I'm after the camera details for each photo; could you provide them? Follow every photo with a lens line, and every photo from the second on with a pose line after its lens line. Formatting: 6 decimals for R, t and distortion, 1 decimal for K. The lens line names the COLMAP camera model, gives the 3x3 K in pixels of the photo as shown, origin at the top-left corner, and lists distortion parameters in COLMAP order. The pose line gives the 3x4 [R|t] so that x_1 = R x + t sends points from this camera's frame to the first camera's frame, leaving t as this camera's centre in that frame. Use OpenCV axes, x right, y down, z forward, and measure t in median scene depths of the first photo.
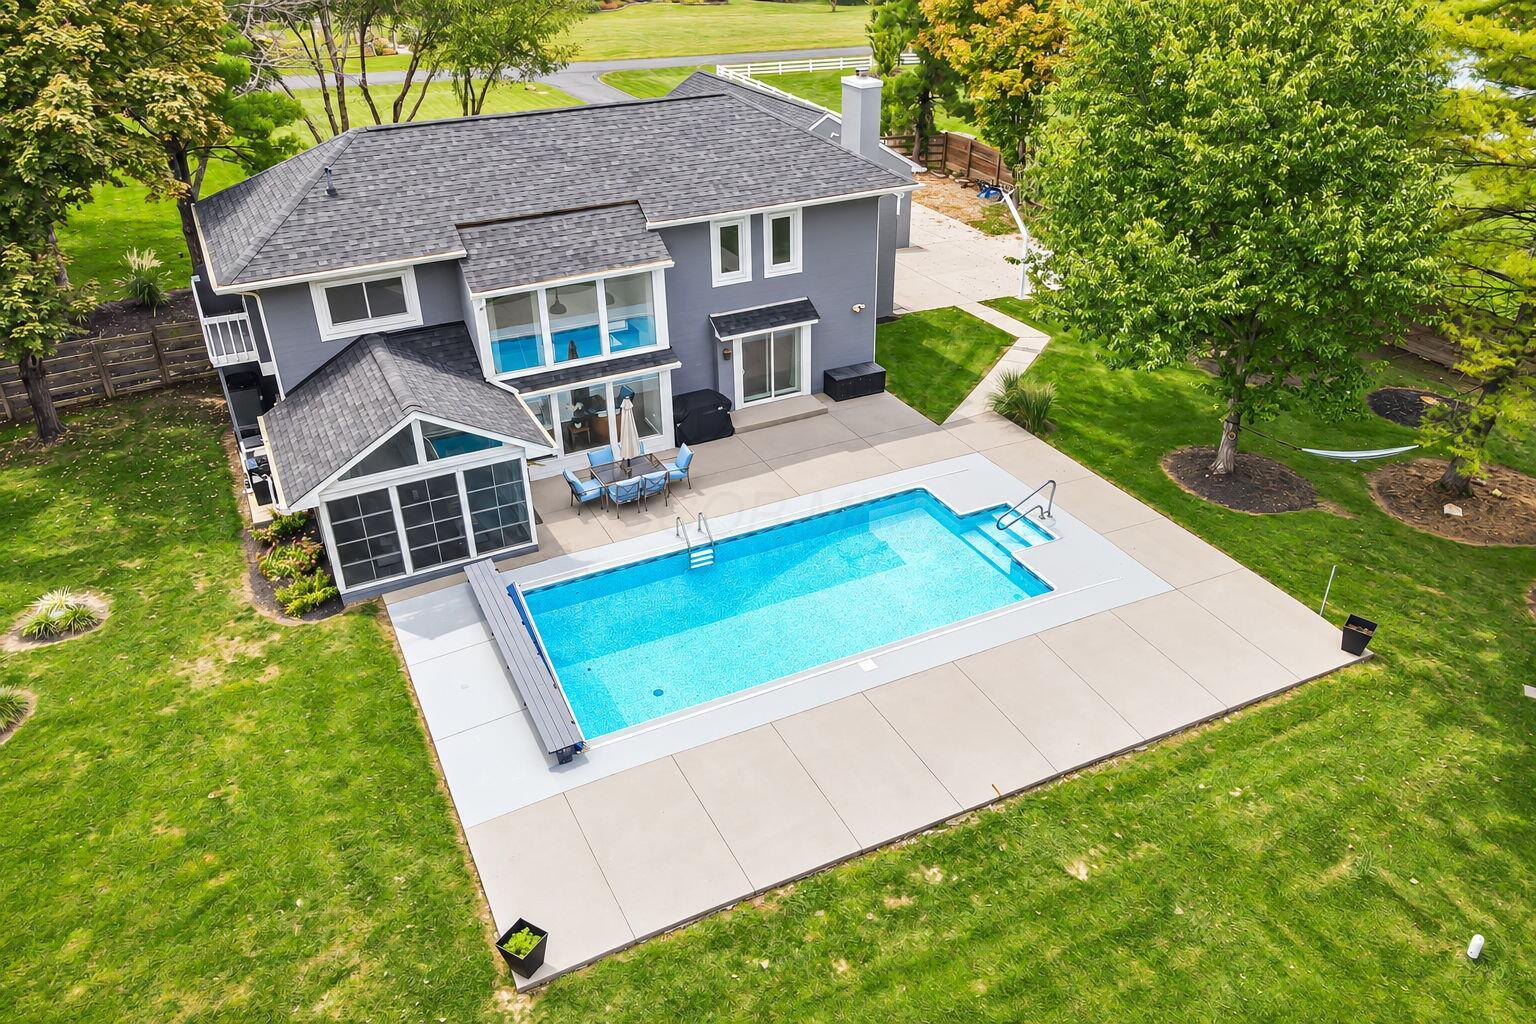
lens RADIAL K [[1125.0, 0, 768.4], [0, 1125.0, 512.4], [0, 0, 1]] dist [-0.005571, 0.003778]
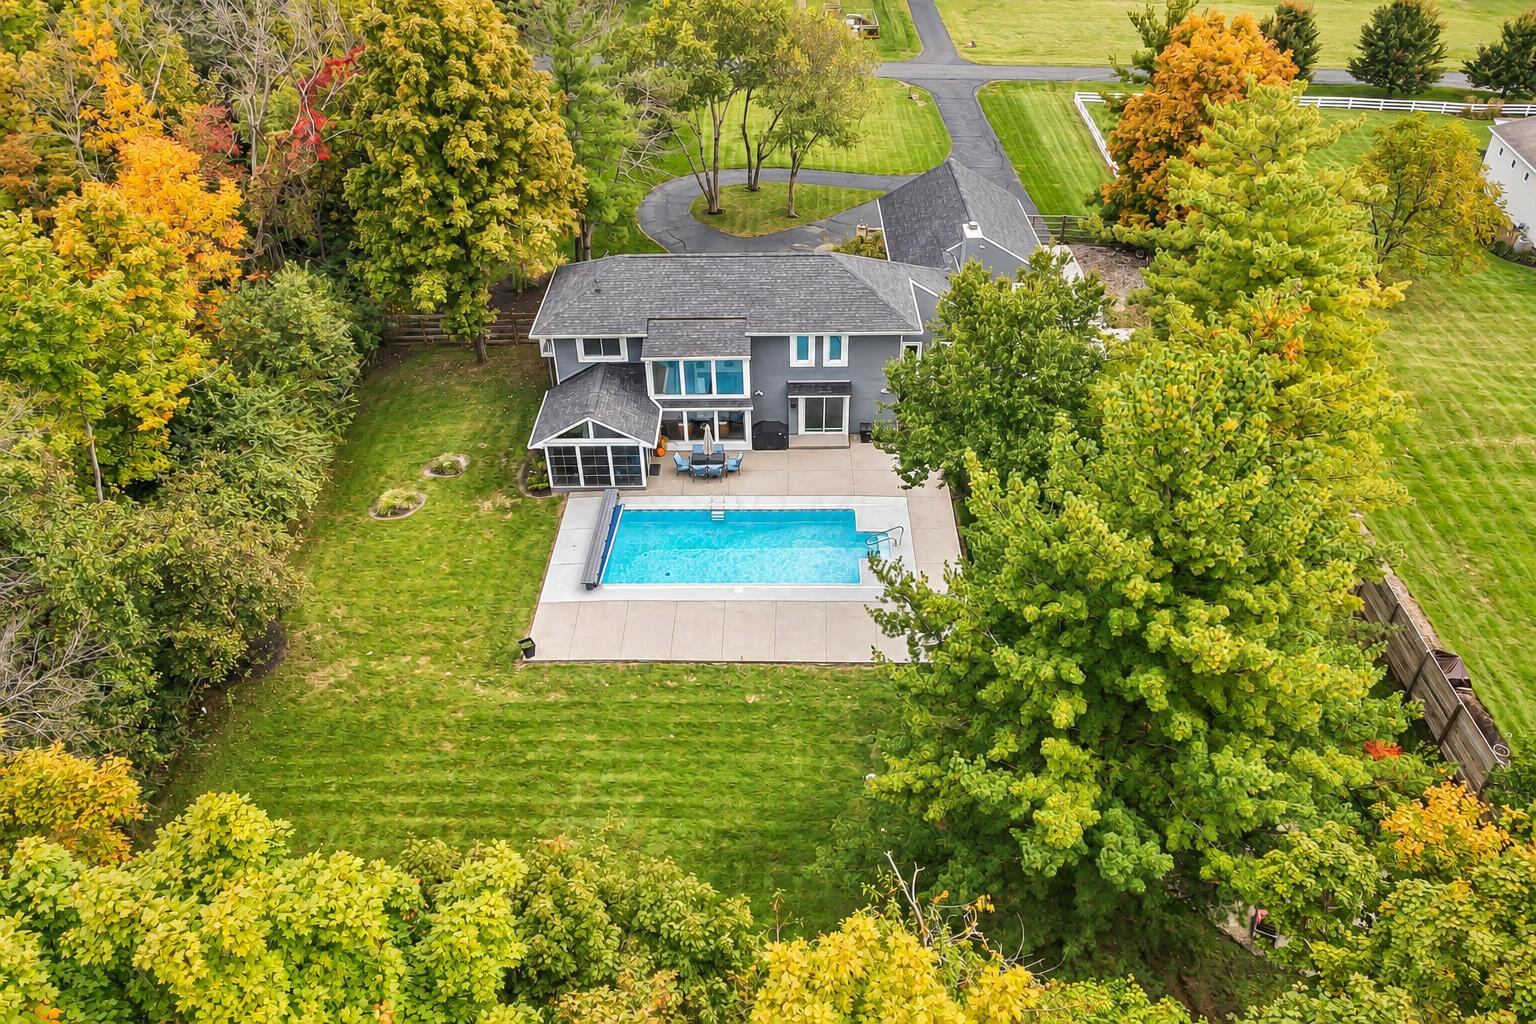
lens RADIAL K [[1125.0, 0, 771.9], [0, 1125.0, 511.7], [0, 0, 1]] dist [-0.005571, 0.003778]
pose [[0.887118, 0.268175, -0.375639, 0.752393], [-0.225750, 0.961993, 0.153646, -0.285336], [0.402566, -0.051502, 0.913941, -0.735789]]
